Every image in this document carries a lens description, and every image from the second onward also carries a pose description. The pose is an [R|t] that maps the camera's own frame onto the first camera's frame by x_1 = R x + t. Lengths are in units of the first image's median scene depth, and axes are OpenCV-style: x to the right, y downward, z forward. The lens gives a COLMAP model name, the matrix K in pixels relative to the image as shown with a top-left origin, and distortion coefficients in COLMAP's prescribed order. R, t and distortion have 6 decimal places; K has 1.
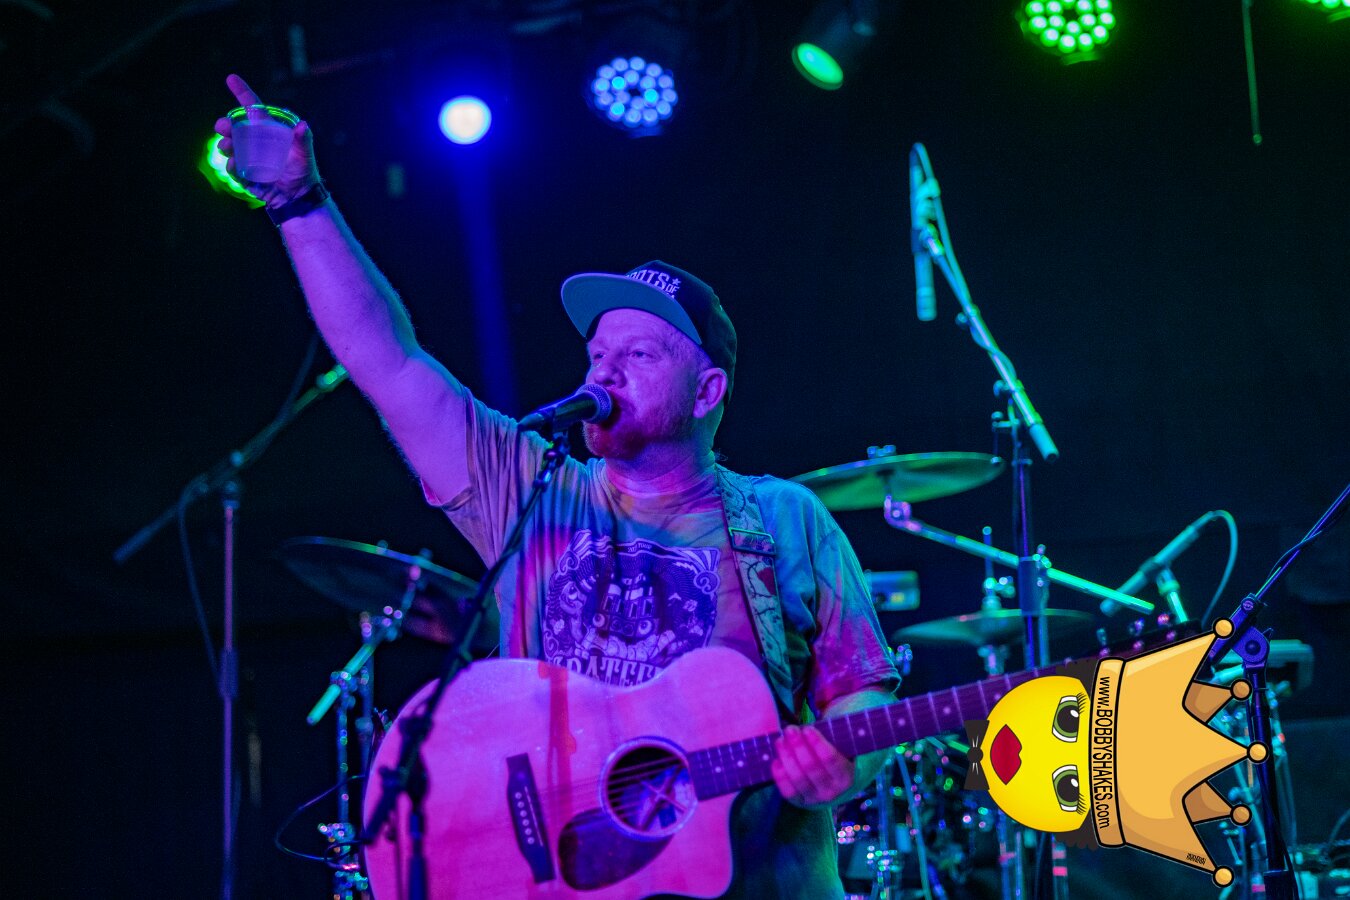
lens RADIAL K [[3303.2, 0, 675.0], [0, 3303.2, 450.0], [0, 0, 1]] dist [-0.049383, -0.800525]
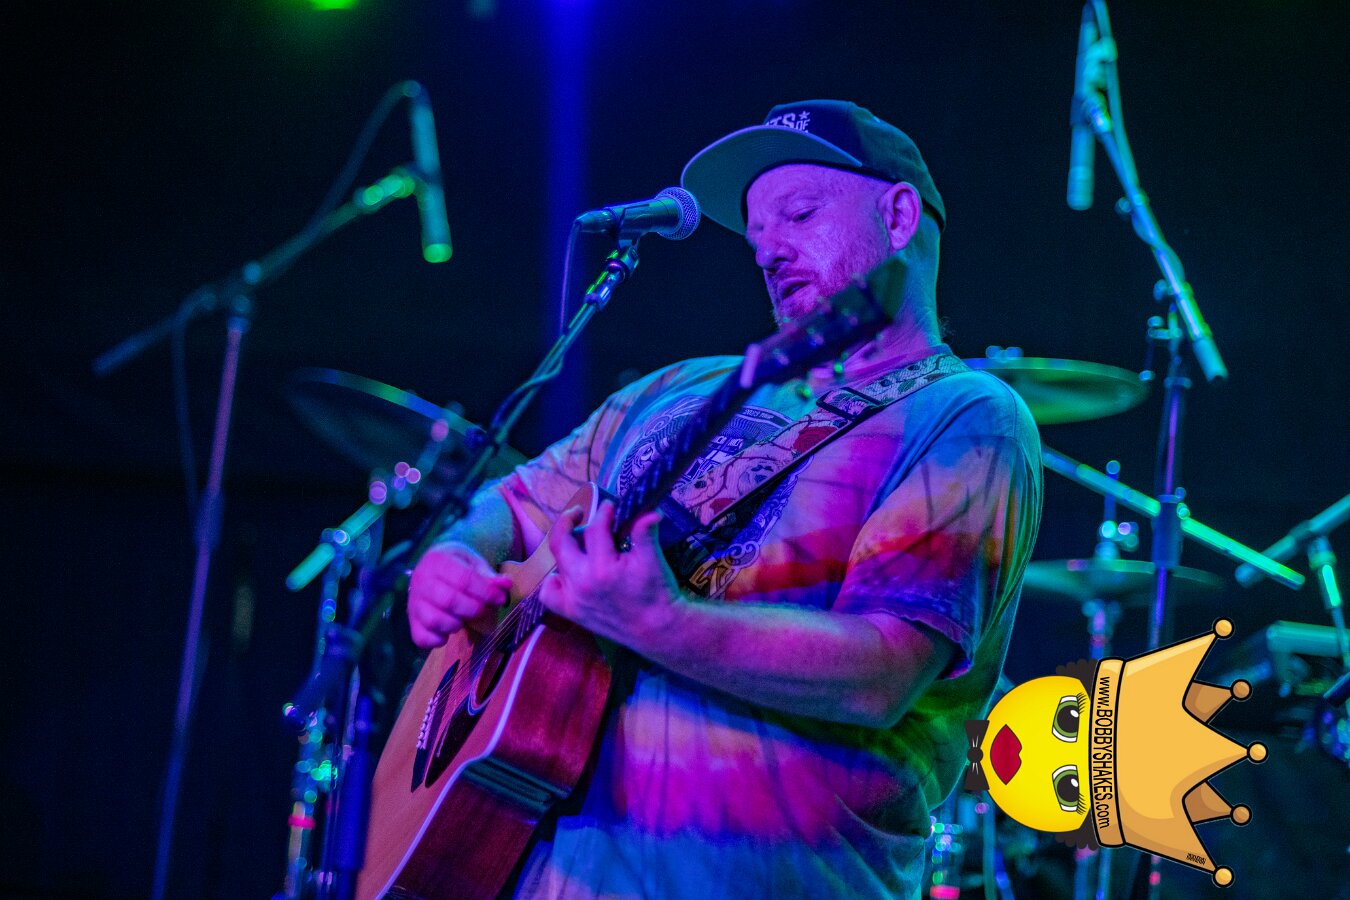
lens RADIAL K [[3378.7, 0, 675.0], [0, 3378.7, 450.0], [0, 0, 1]] dist [-0.054834, -0.341385]
pose [[0.991244, 0.130821, -0.017925, -0.002160], [-0.130448, 0.991240, 0.020644, 0.018012], [0.020469, -0.018125, 0.999626, 0.141430]]
